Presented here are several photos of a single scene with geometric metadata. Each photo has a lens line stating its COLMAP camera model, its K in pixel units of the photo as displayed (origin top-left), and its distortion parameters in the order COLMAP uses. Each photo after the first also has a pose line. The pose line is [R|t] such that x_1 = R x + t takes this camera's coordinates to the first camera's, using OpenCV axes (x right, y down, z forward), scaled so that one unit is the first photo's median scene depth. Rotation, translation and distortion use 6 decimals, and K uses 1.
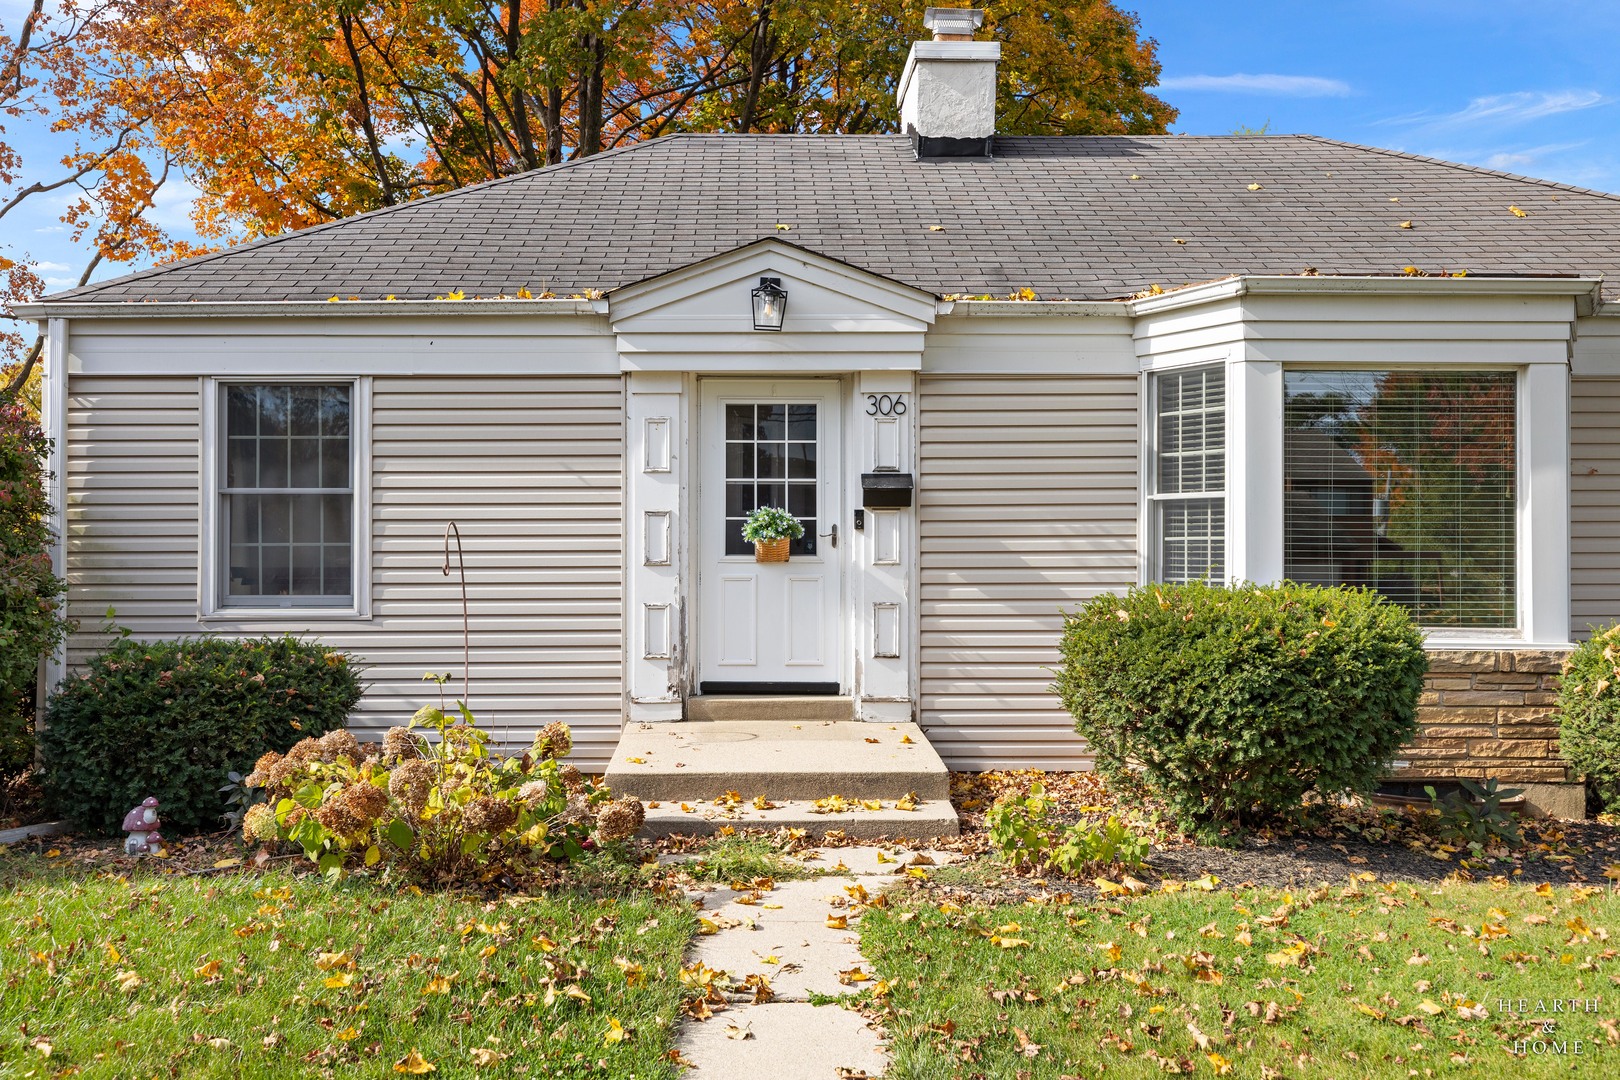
lens RADIAL K [[1405.9, 0, 667.4], [0, 1405.9, 537.5], [0, 0, 1]] dist [0.004518, 0.004168]
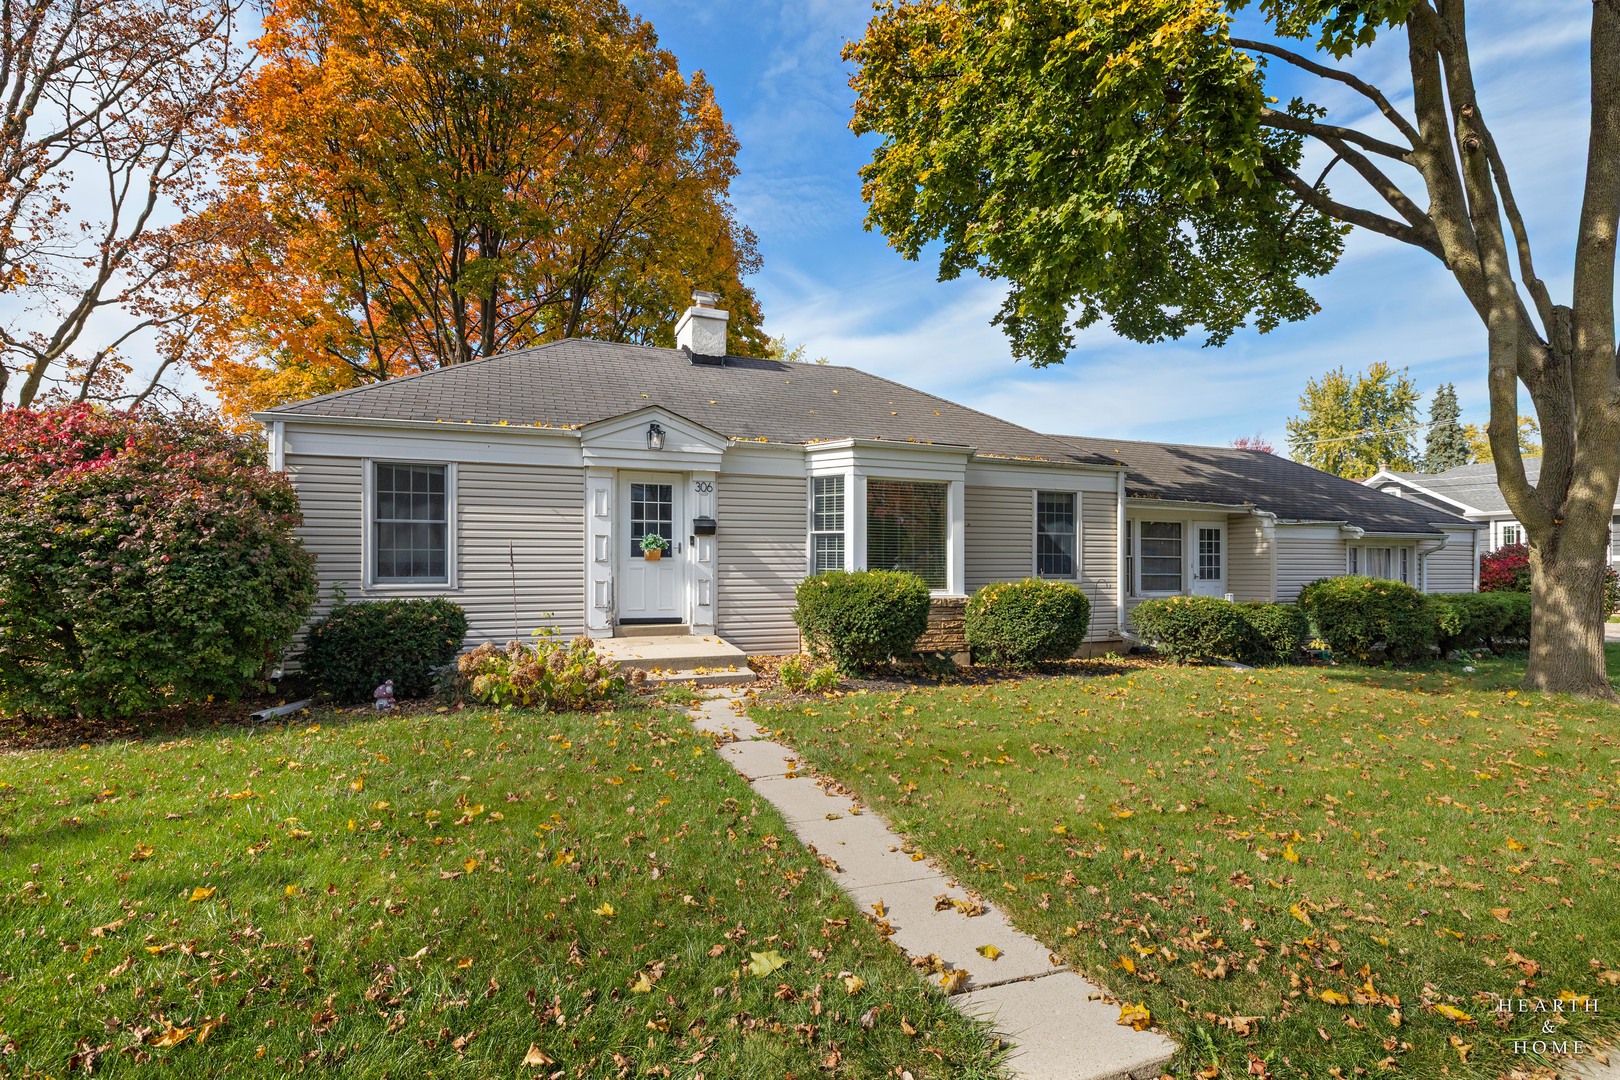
lens RADIAL K [[738.5, 0, 809.7], [0, 738.5, 553.3], [0, 0, 1]] dist [0.000696, 0.000114]
pose [[0.919311, 0.008521, 0.393439, -0.146136], [-0.011122, 0.999929, 0.004331, -0.000443], [-0.393374, -0.008358, 0.919340, -0.100104]]
